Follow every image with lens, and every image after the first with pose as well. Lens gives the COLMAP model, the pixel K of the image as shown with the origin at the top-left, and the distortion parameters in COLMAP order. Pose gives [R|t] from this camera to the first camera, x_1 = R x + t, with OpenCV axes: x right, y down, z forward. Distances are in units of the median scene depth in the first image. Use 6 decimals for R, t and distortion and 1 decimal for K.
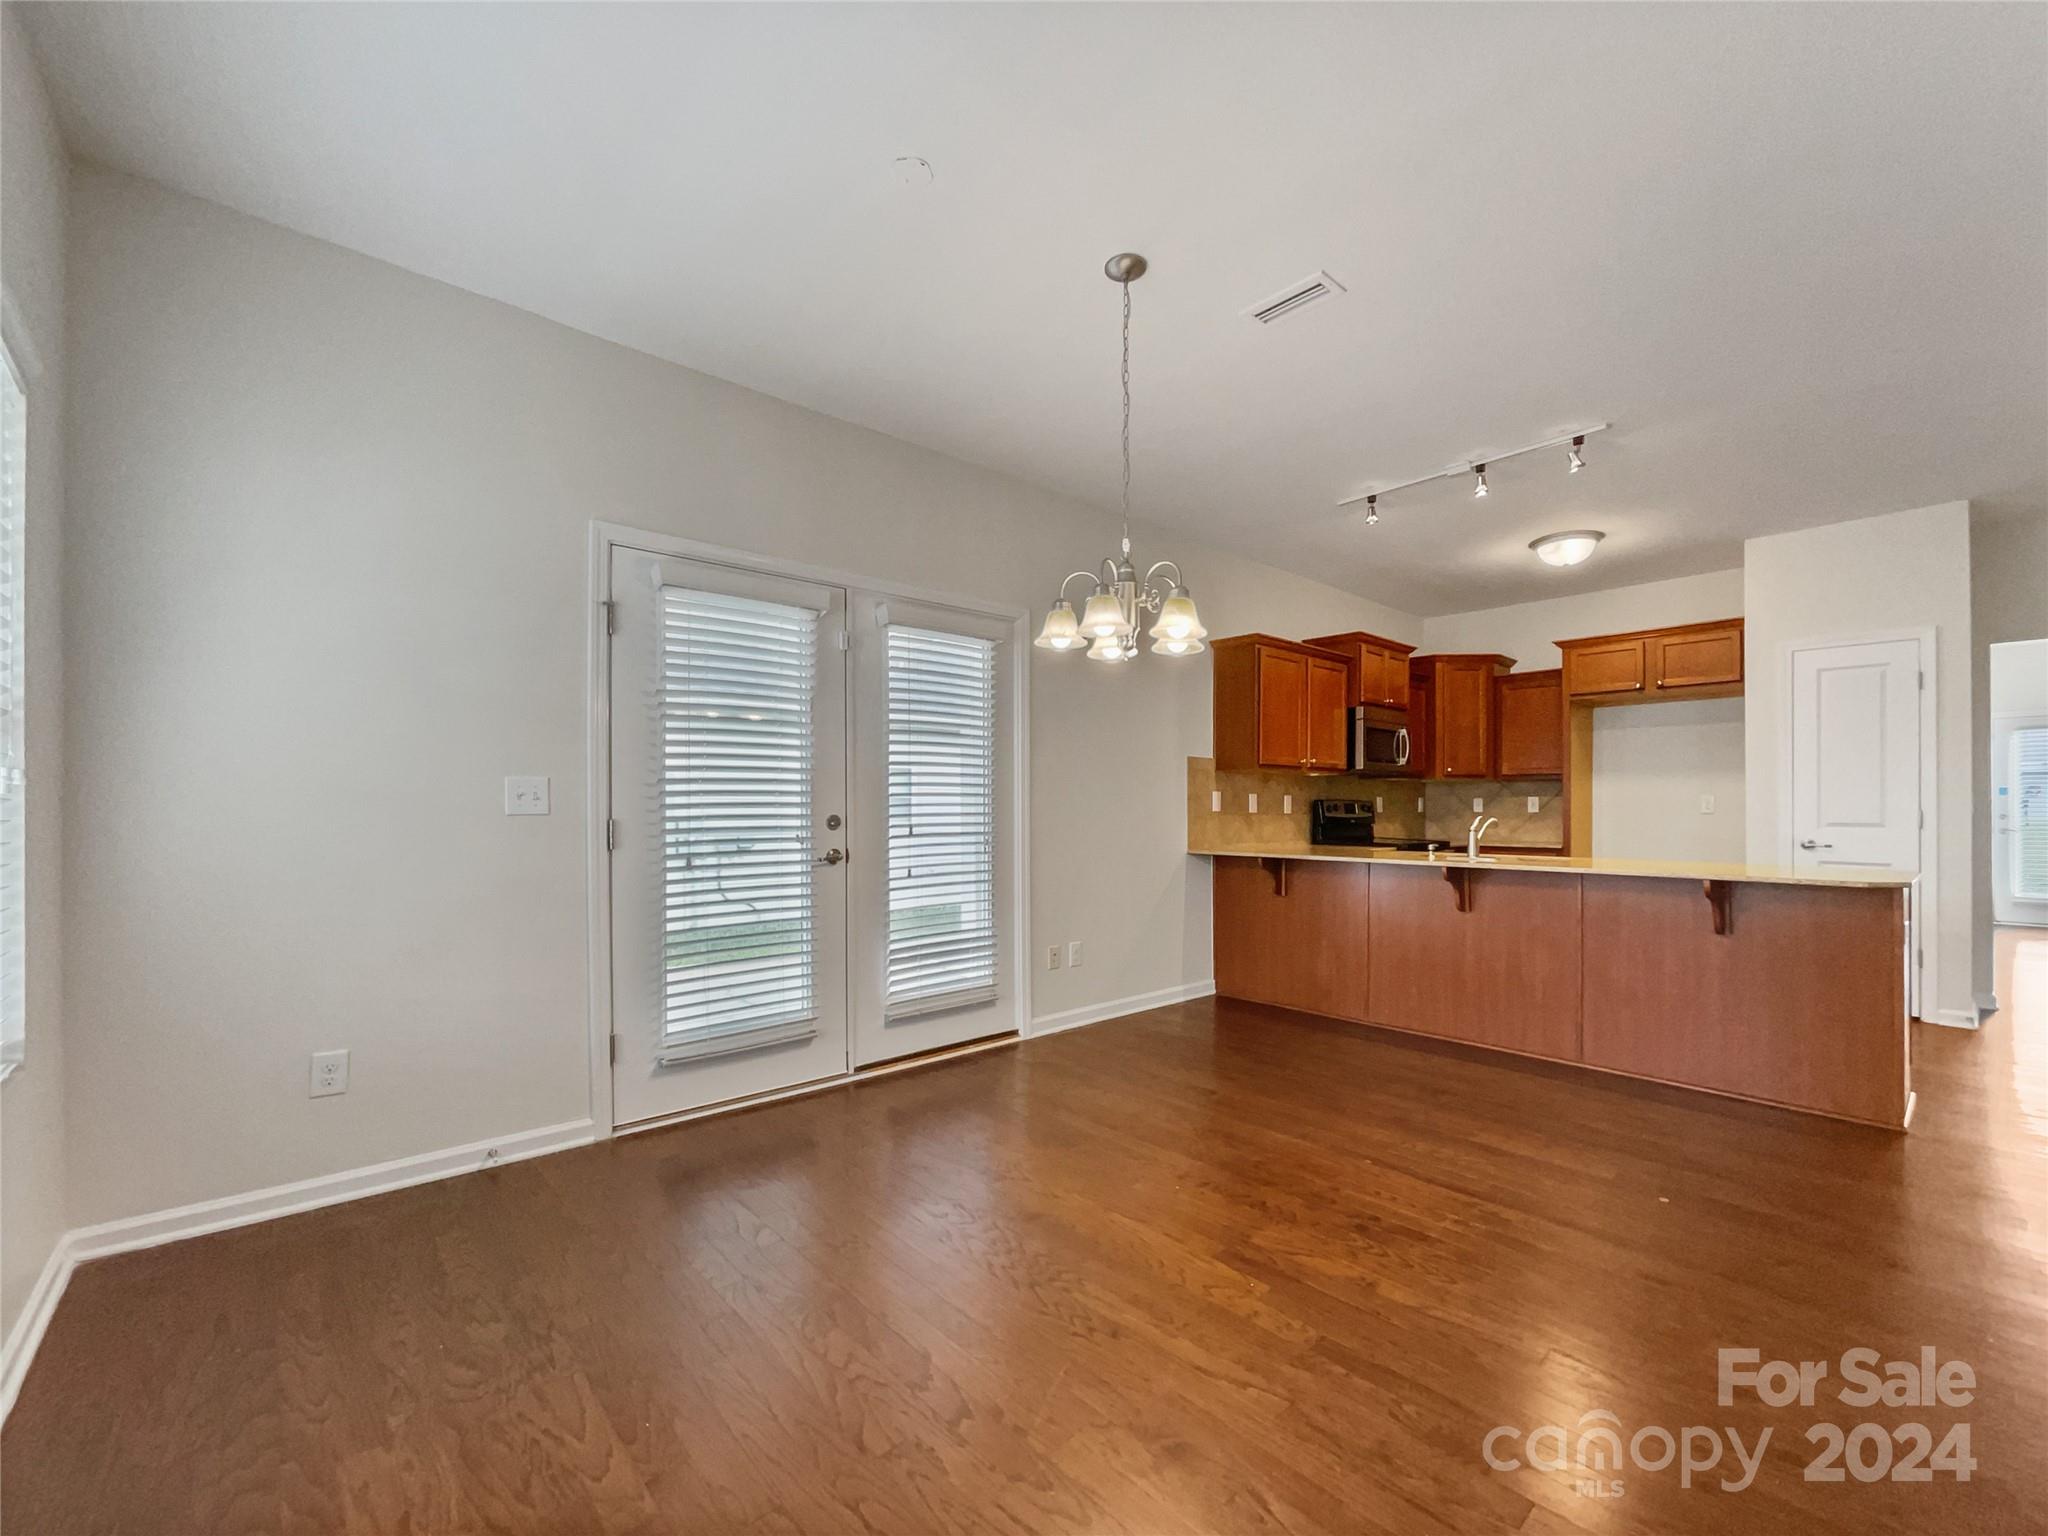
lens RADIAL K [[850.5, 0, 1034.3], [0, 850.5, 801.5], [0, 0, 1]] dist [0.000975, 0.000427]
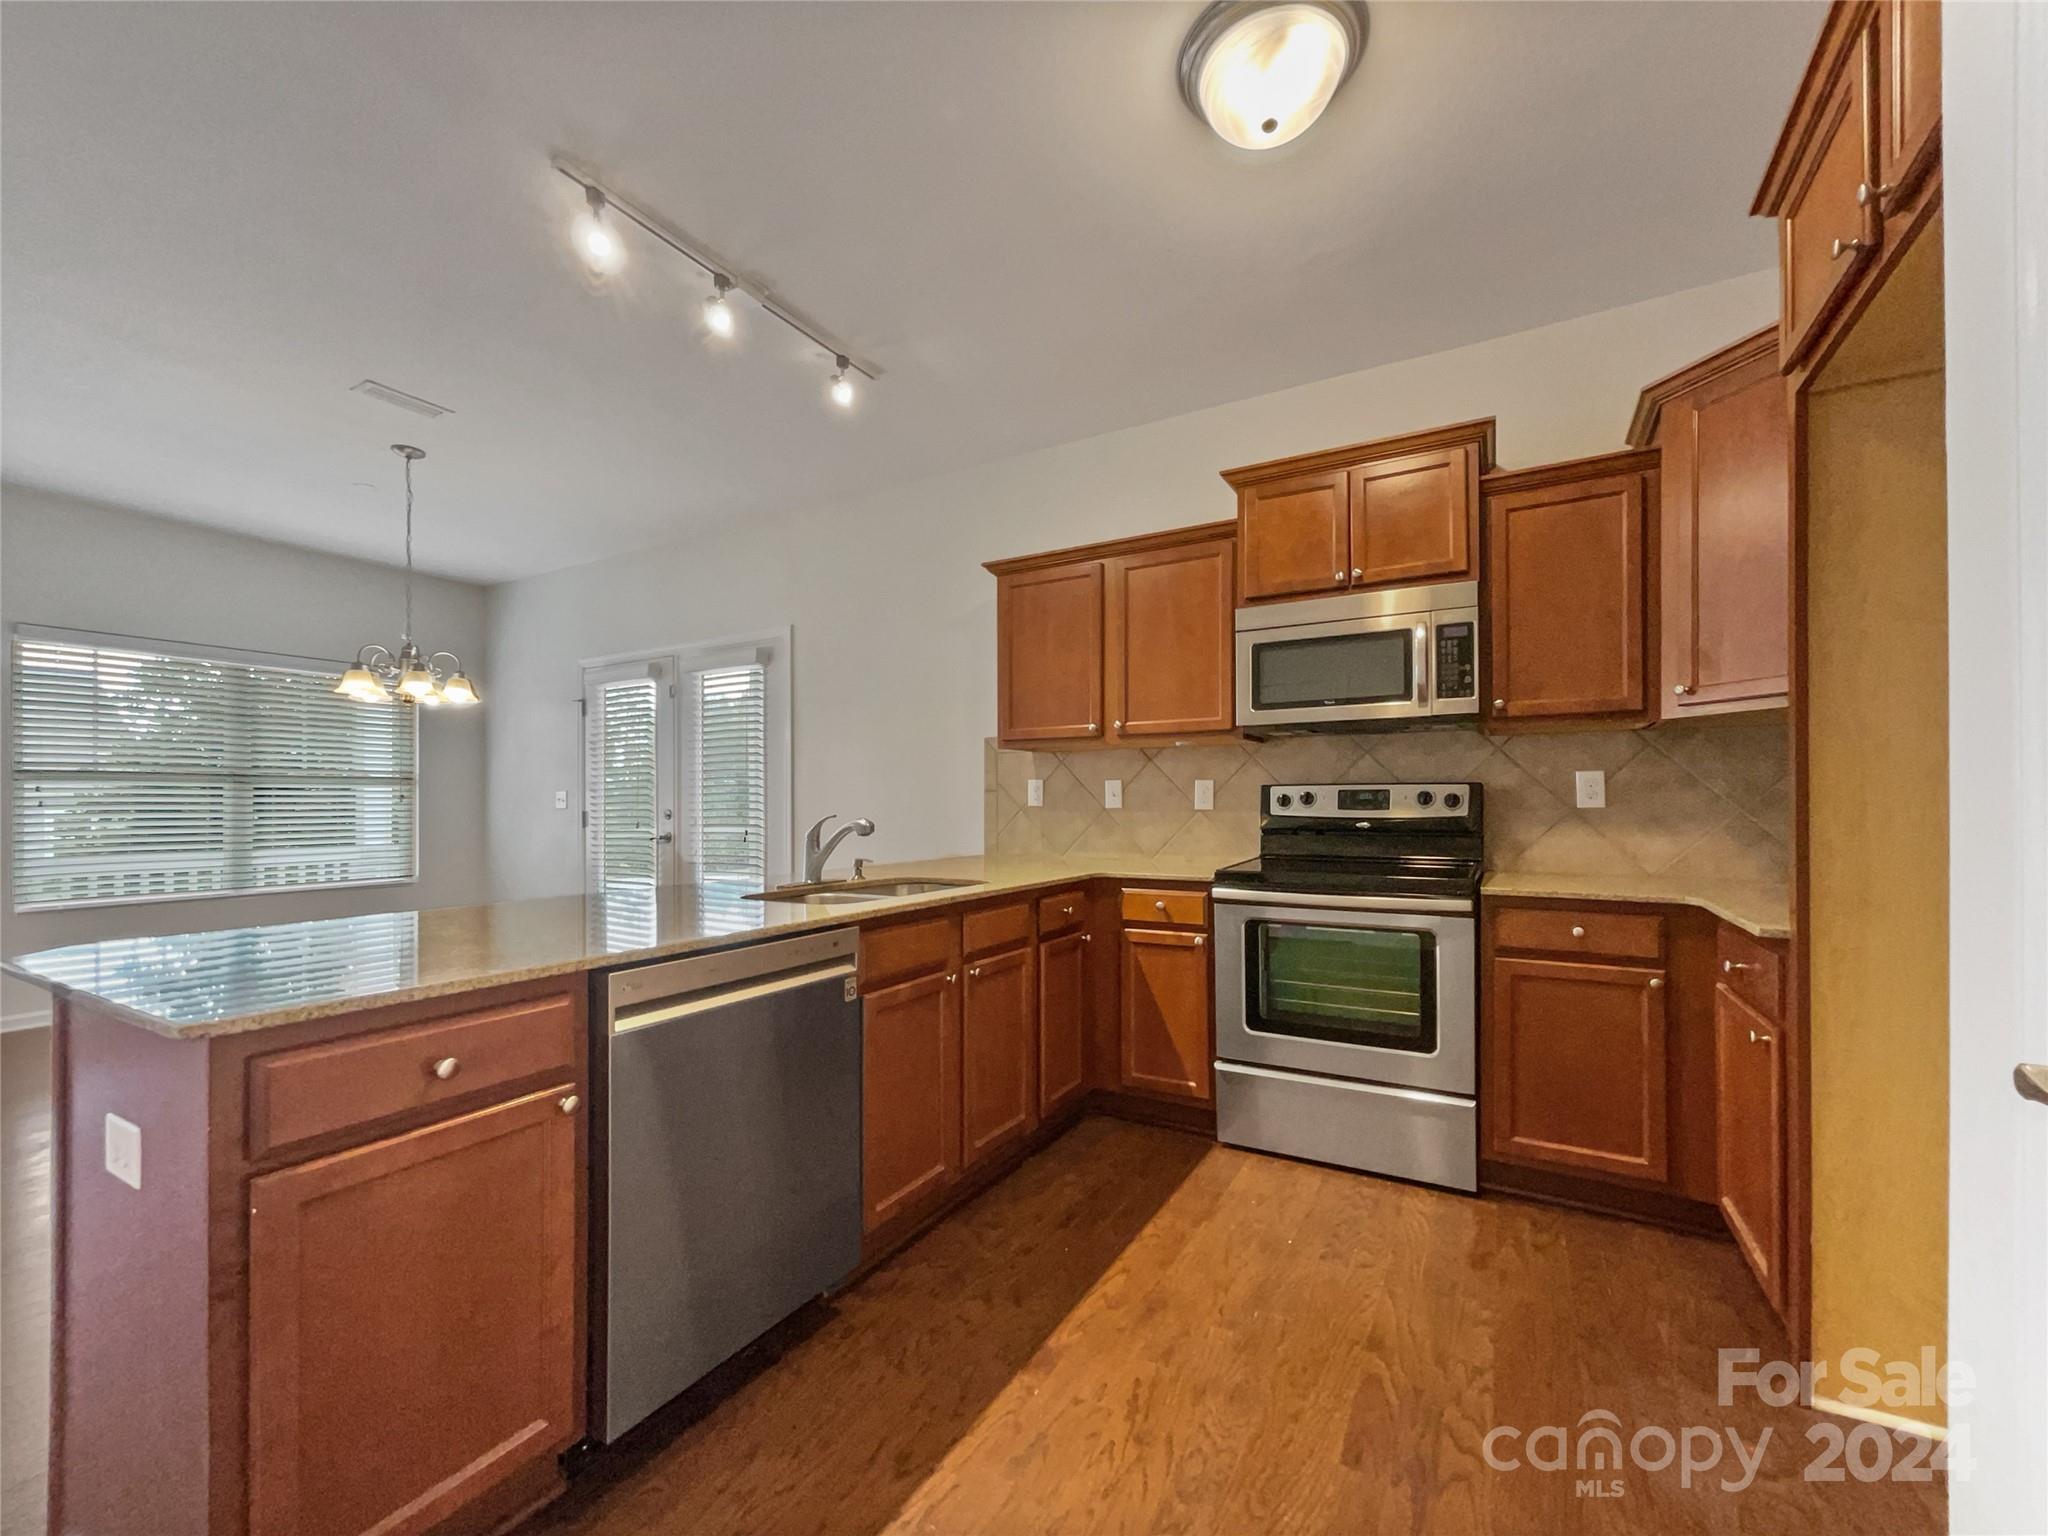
lens RADIAL K [[840.9, 0, 1024.0], [0, 840.9, 809.9], [0, 0, 1]] dist [-0.002379, 0.000135]
pose [[0.304179, 0.006793, -0.952591, 0.934648], [0.016264, 0.999792, 0.012323, 0.005825], [0.952476, -0.019242, 0.304005, 0.785763]]
